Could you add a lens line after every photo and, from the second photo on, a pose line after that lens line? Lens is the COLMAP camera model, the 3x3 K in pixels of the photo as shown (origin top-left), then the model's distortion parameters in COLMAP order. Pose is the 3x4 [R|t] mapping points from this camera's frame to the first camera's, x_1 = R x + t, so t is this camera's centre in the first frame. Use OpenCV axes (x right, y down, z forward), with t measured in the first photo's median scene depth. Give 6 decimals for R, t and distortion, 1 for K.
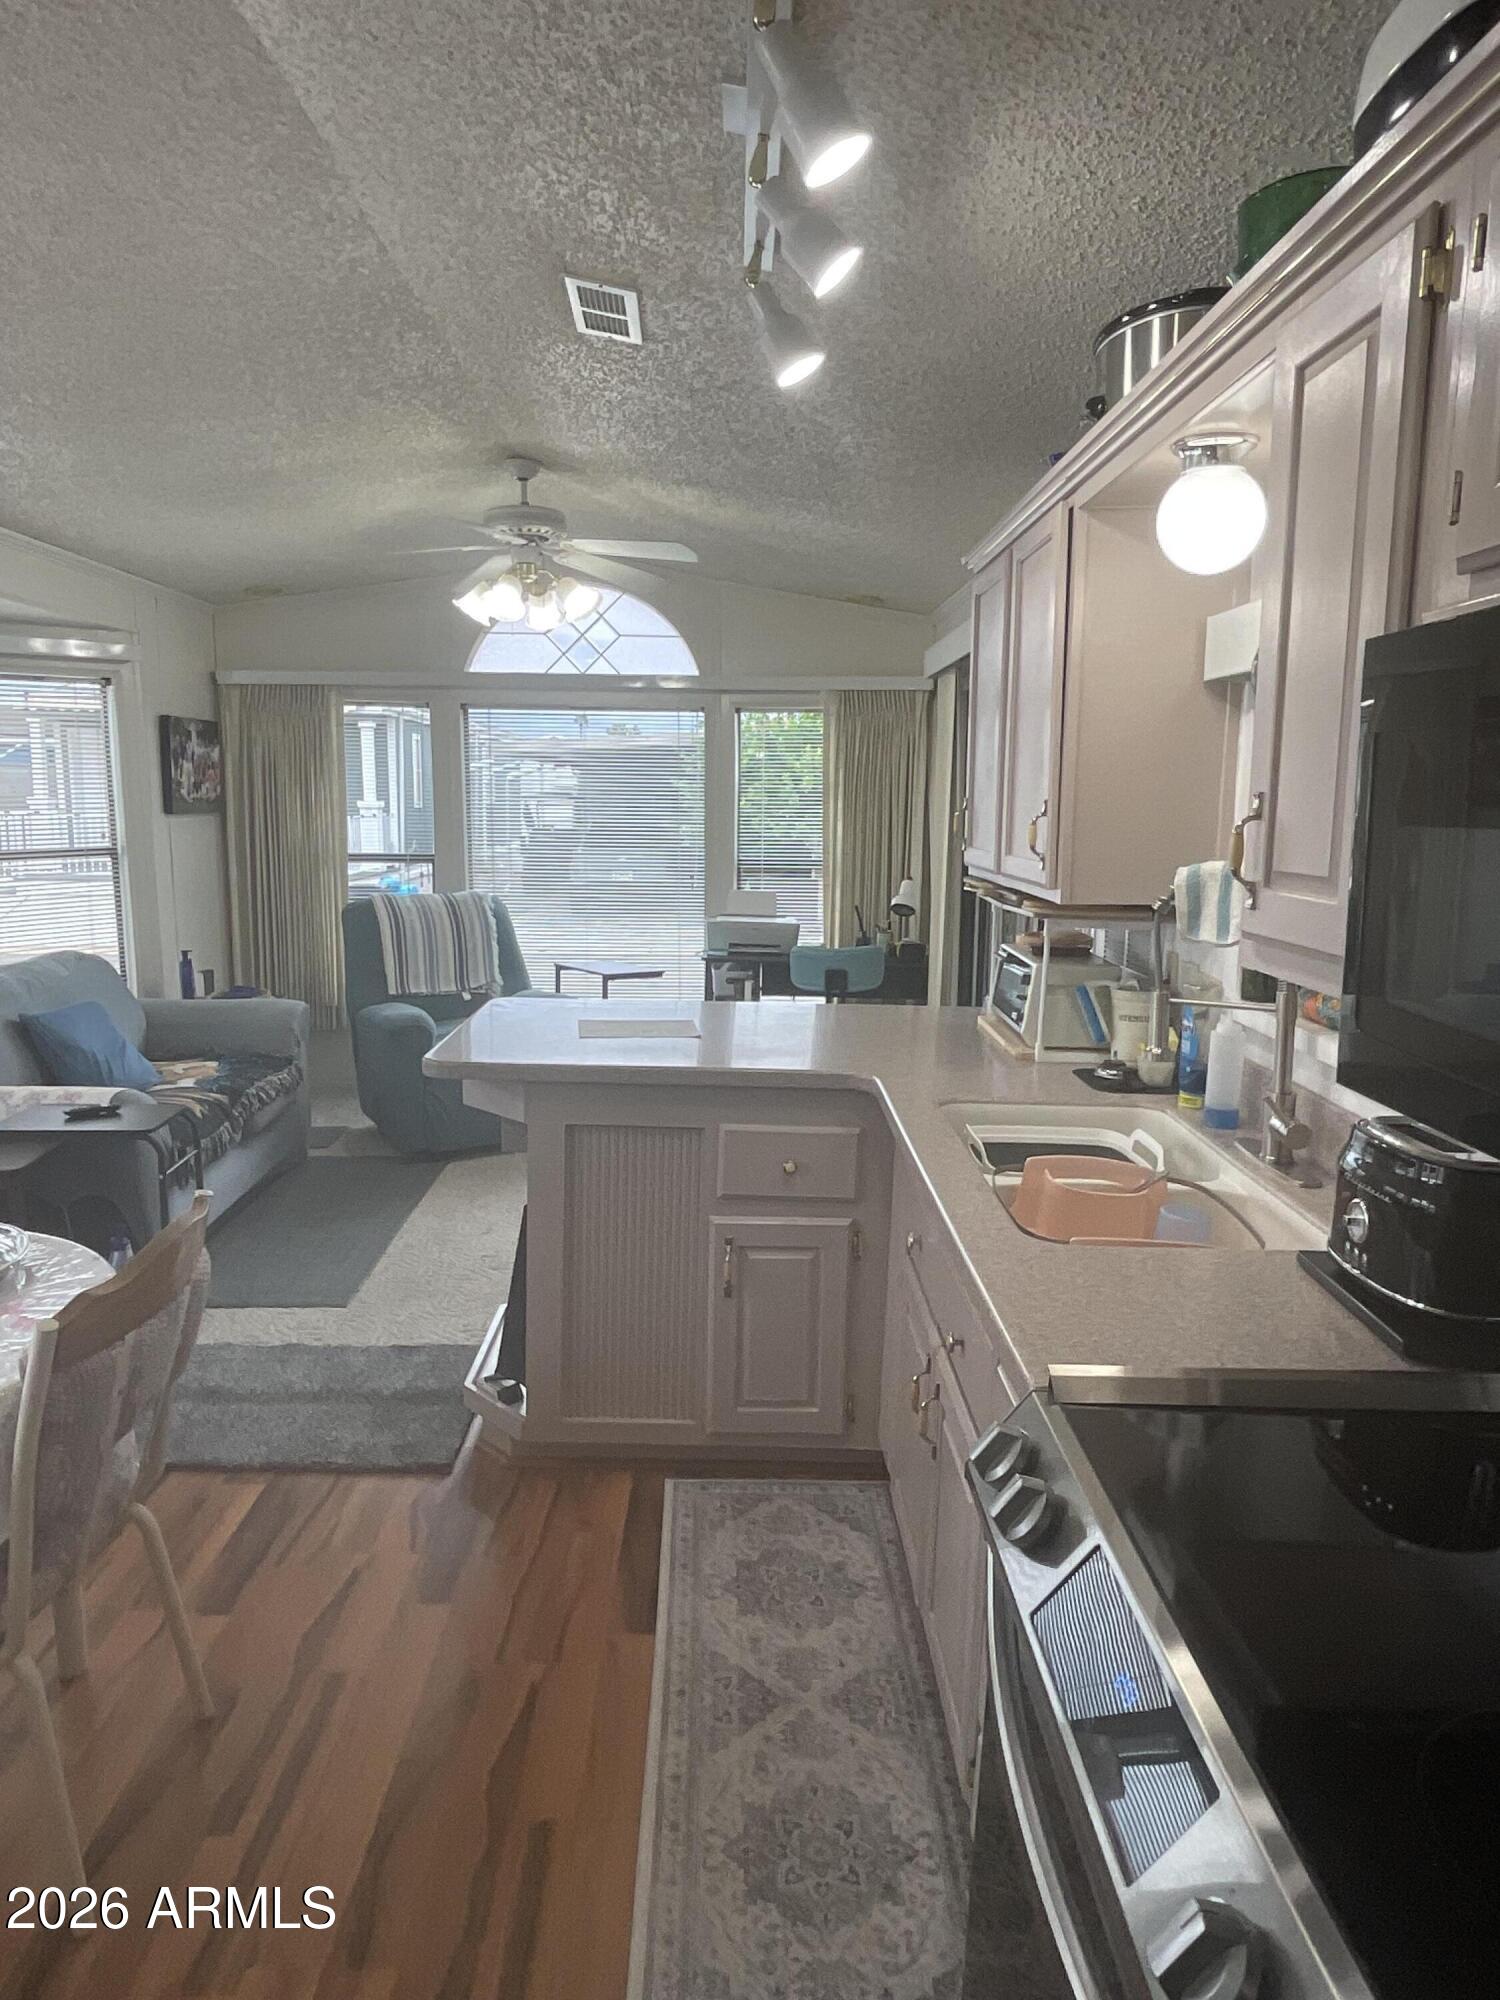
lens RADIAL K [[1267.5, 0, 747.4], [0, 1267.5, 994.0], [0, 0, 1]] dist [0.000773, -0.011886]
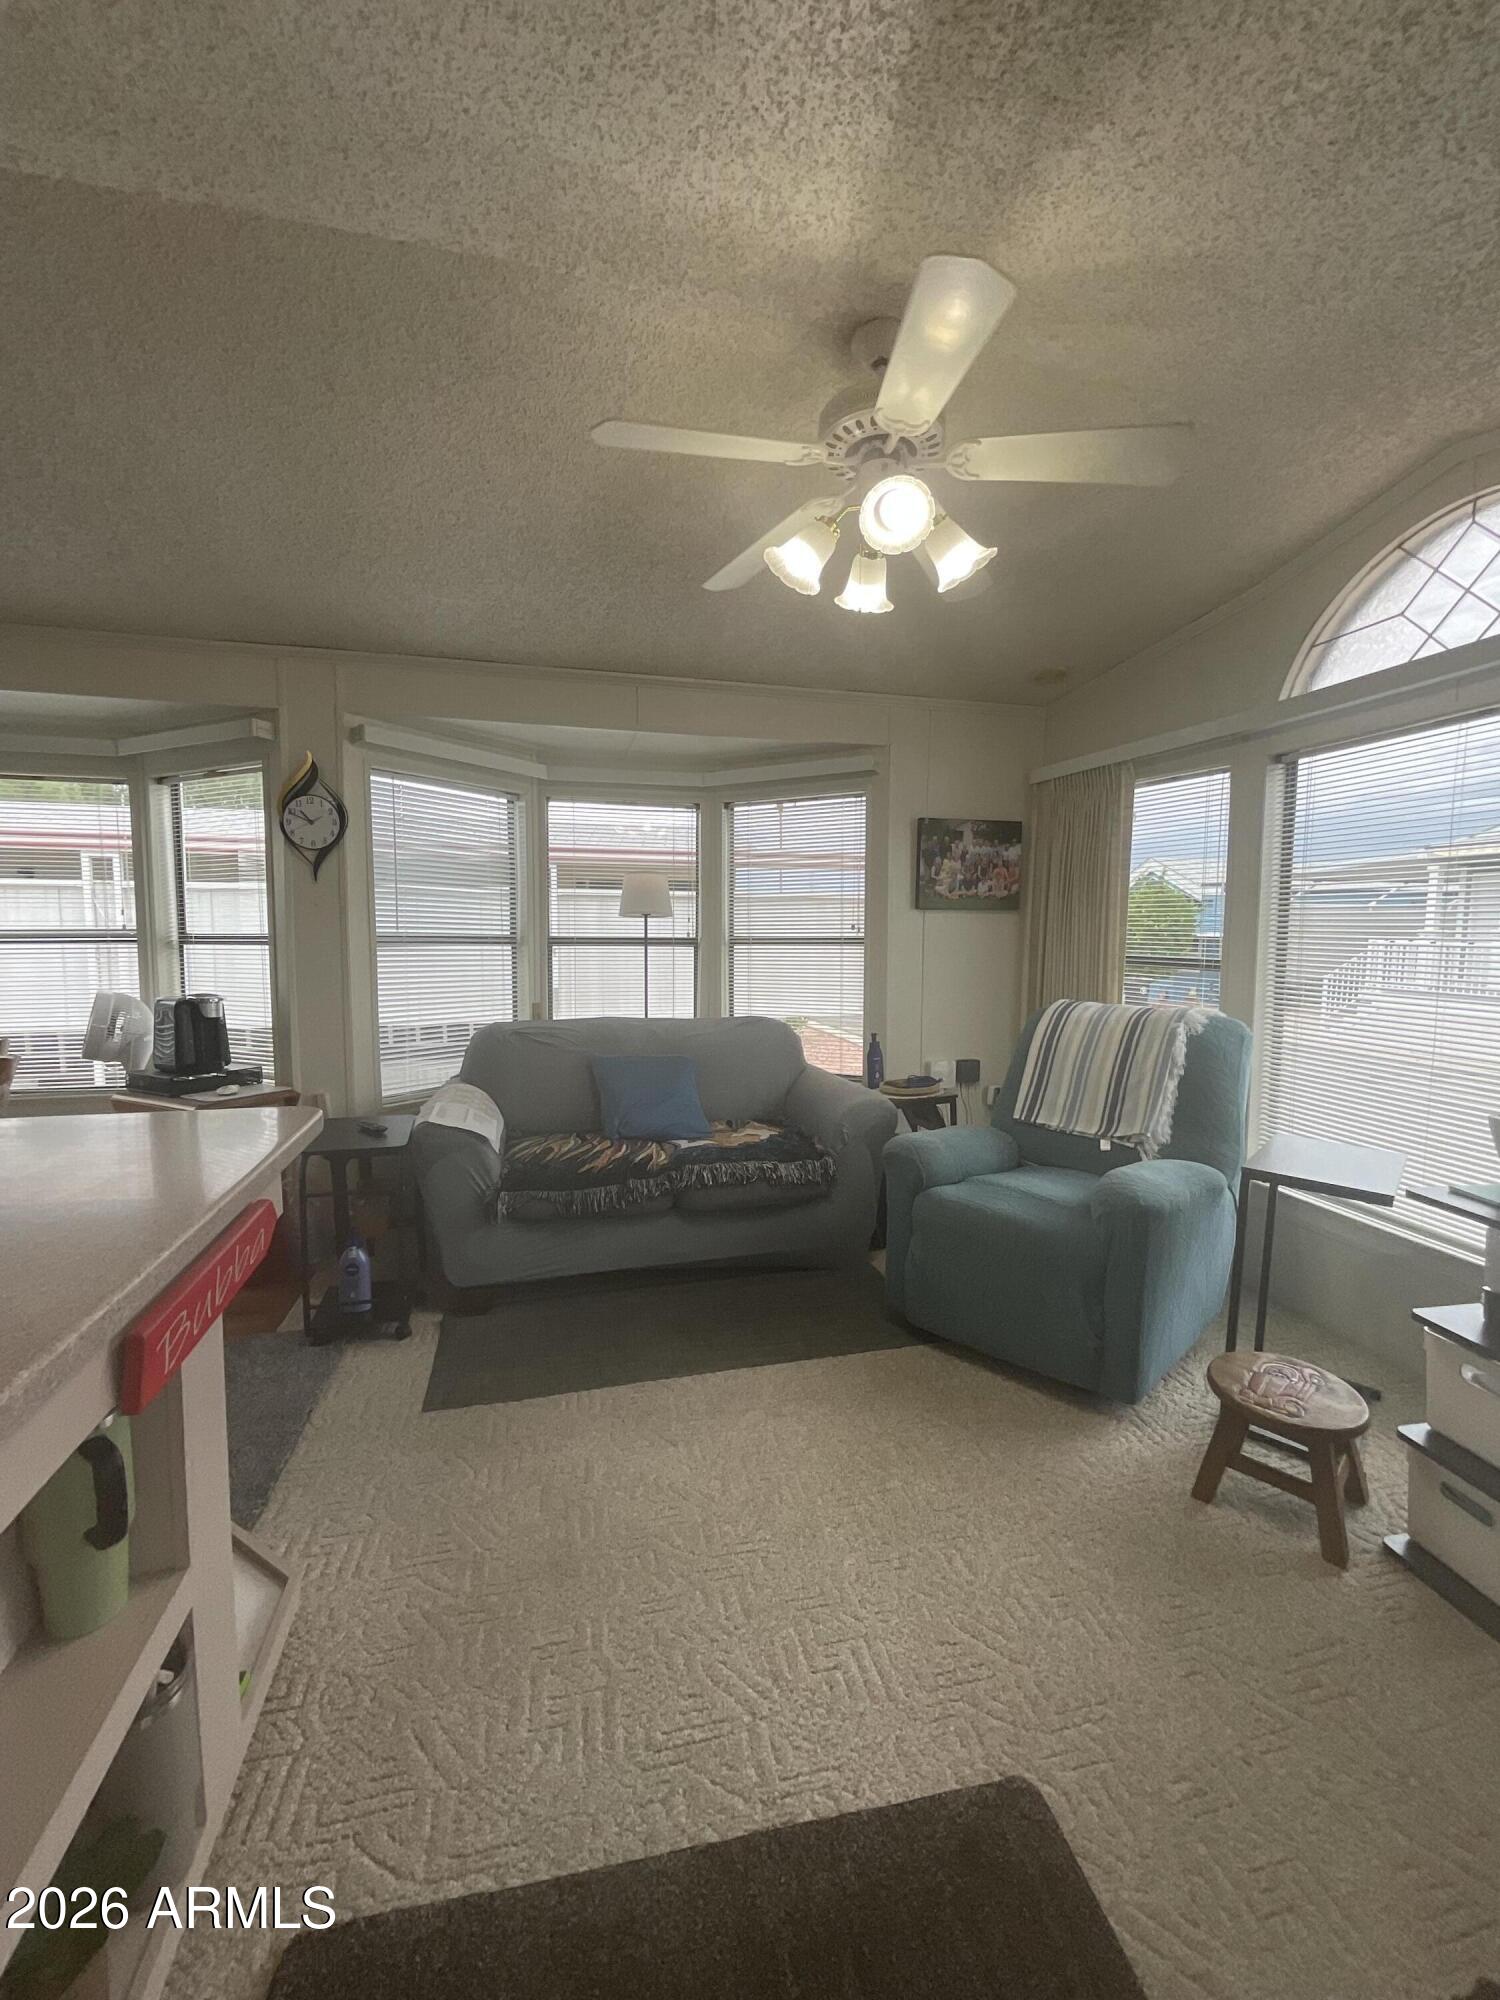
lens RADIAL K [[811.6, 0, 742.6], [0, 811.6, 1008.0], [0, 0, 1]] dist [-0.003729, 0.002620]
pose [[0.217911, 0.084464, -0.972307, 0.372307], [-0.156592, 0.986367, 0.050591, -0.137375], [0.963324, 0.141231, 0.228167, 1.386940]]
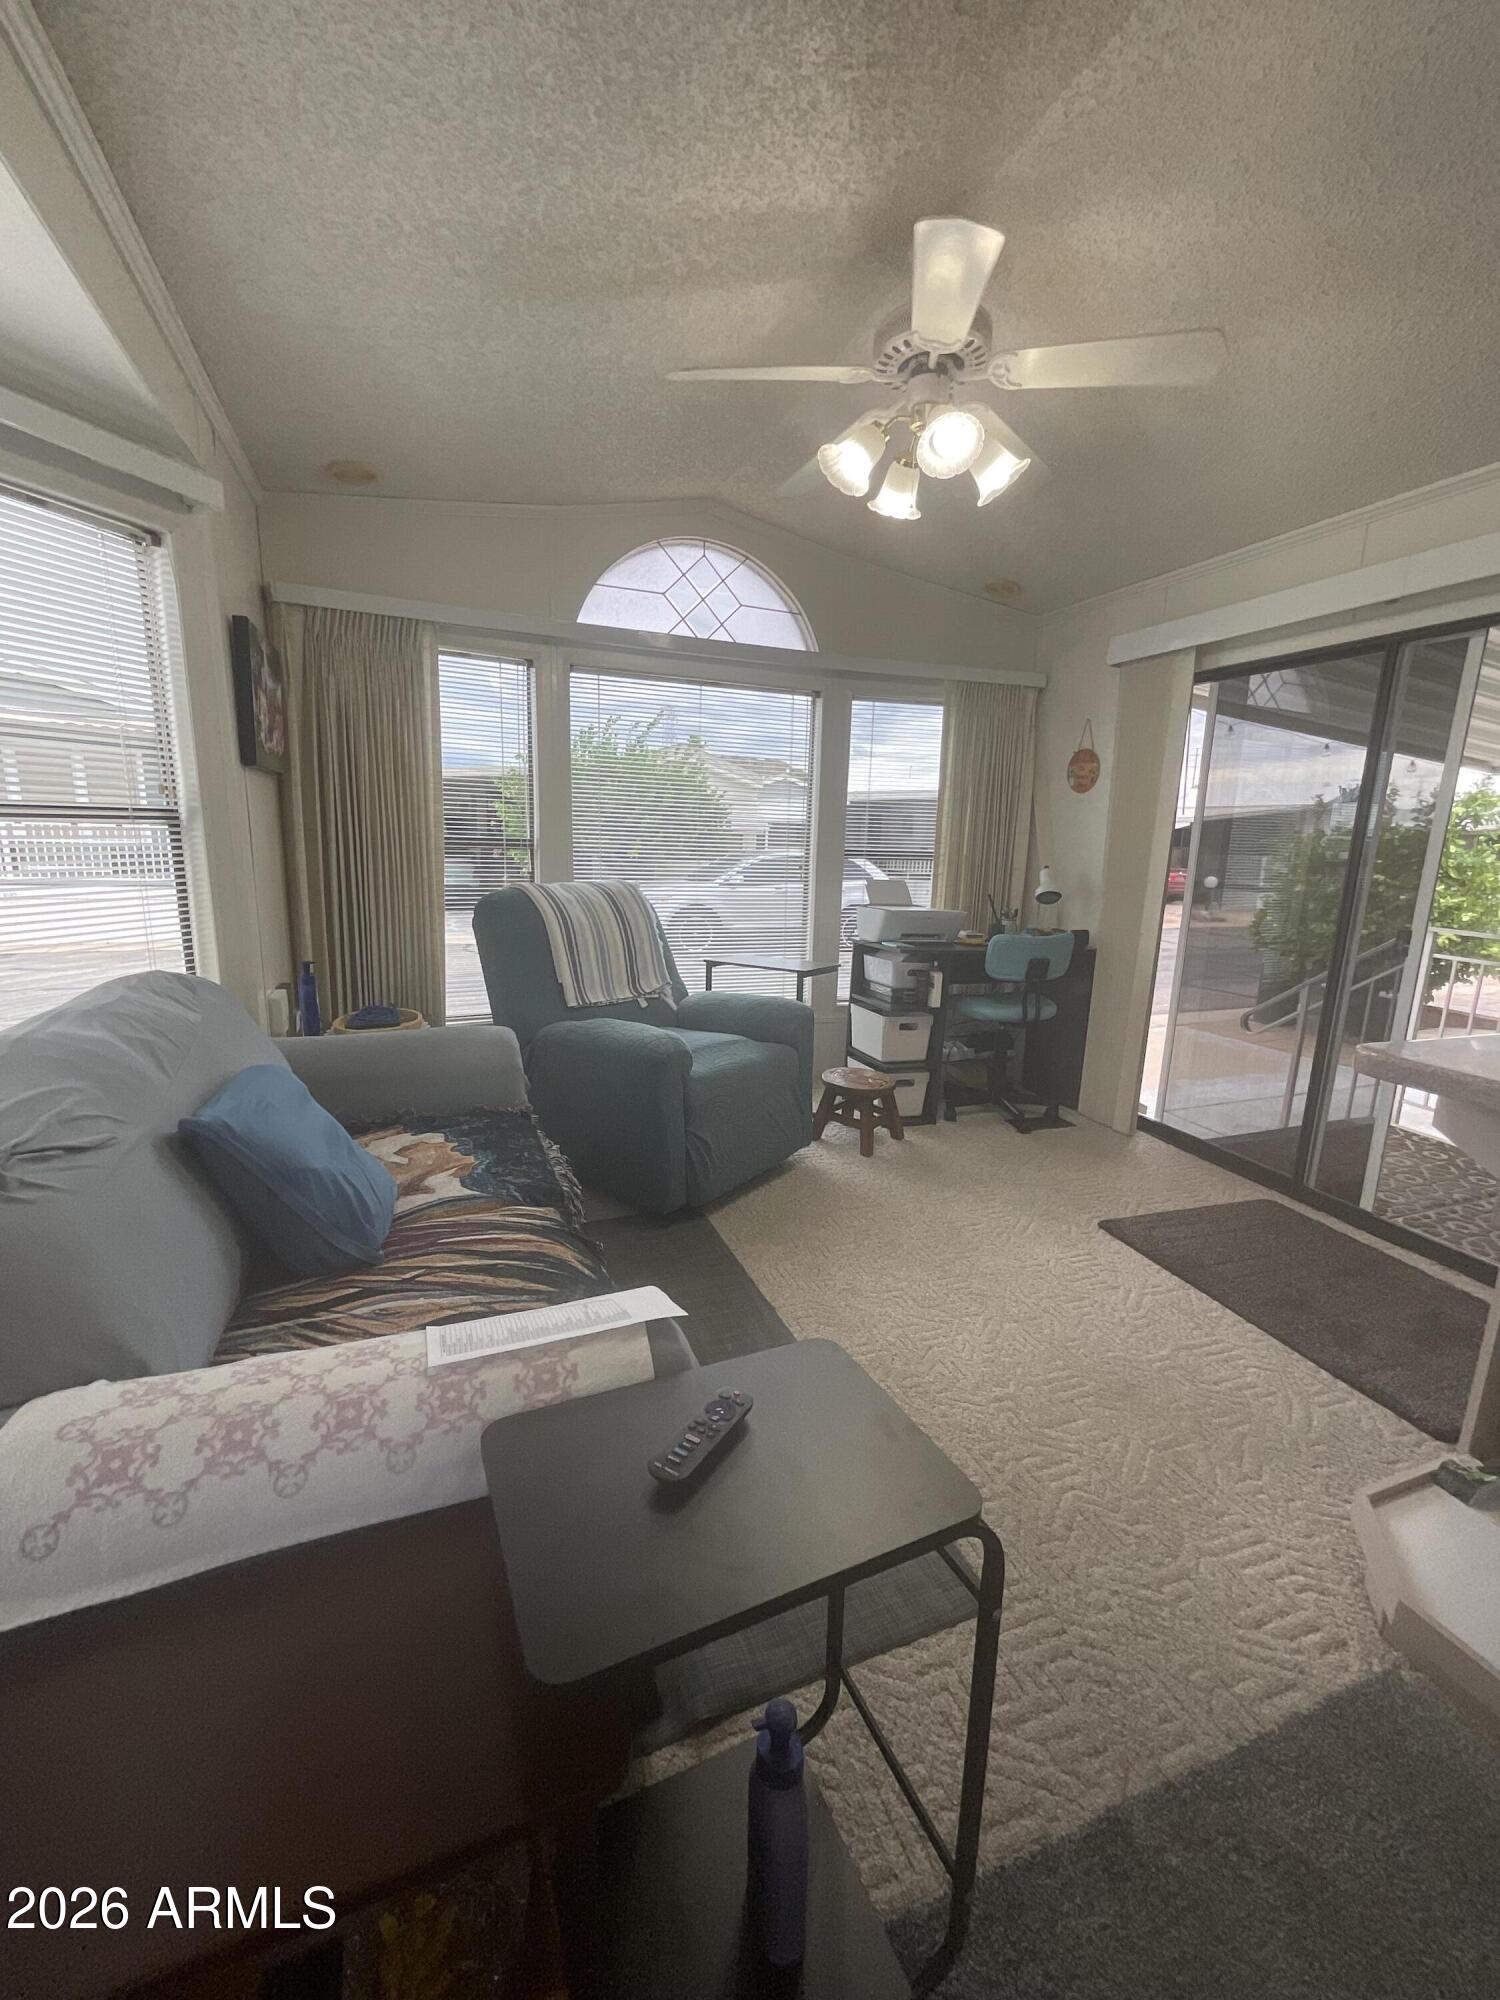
lens RADIAL K [[811.6, 0, 739.4], [0, 811.6, 1001.2], [0, 0, 1]] dist [-0.003729, 0.002620]
pose [[0.942567, -0.047779, 0.330584, -0.695247], [0.030357, 0.997874, 0.057669, -0.058878], [-0.332636, -0.044321, 0.942013, 0.946608]]
